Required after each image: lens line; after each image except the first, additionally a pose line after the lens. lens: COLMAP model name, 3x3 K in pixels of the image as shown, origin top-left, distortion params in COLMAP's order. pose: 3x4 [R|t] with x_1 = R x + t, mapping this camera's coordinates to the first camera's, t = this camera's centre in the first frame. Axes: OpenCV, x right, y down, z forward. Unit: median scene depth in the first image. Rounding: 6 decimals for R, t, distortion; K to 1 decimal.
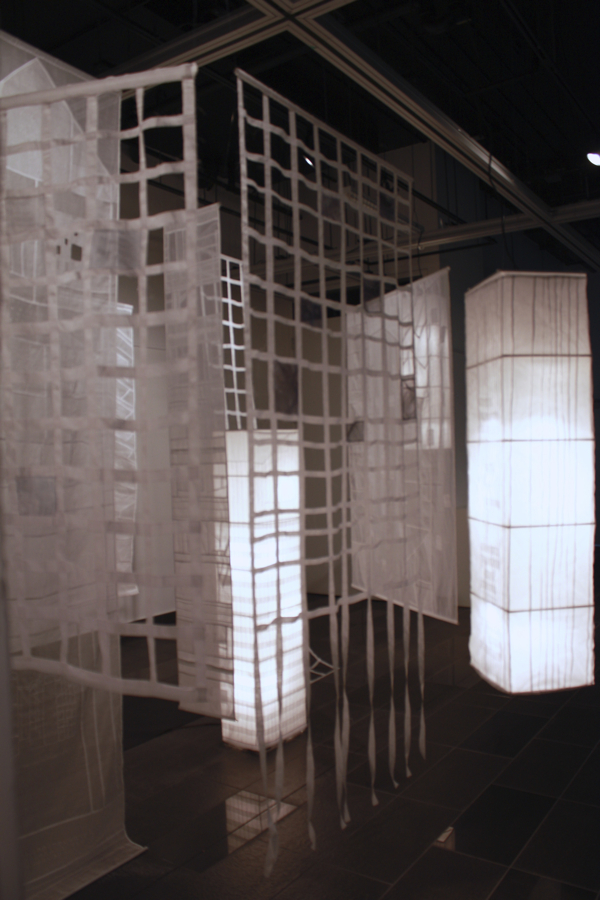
lens RADIAL K [[724.1, 0, 300.0], [0, 724.1, 450.0], [0, 0, 1]] dist [-0.084476, 0.000556]
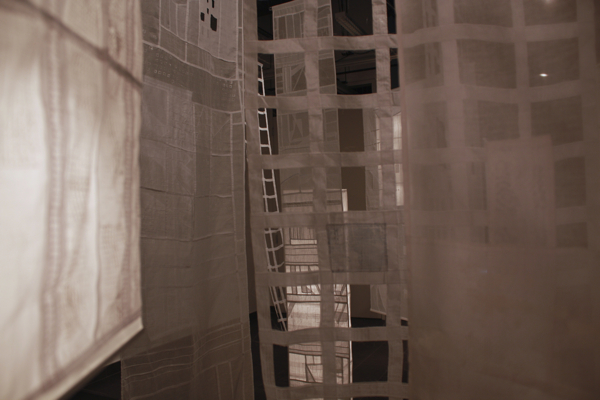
lens RADIAL K [[482.7, 0, 300.0], [0, 482.7, 200.0], [0, 0, 1]] dist [-0.084476, 0.000556]
pose [[0.989295, -0.009919, 0.145592, -0.279746], [0.013269, 0.999669, -0.022053, 0.011657], [-0.145325, 0.023749, 0.989099, 0.257928]]
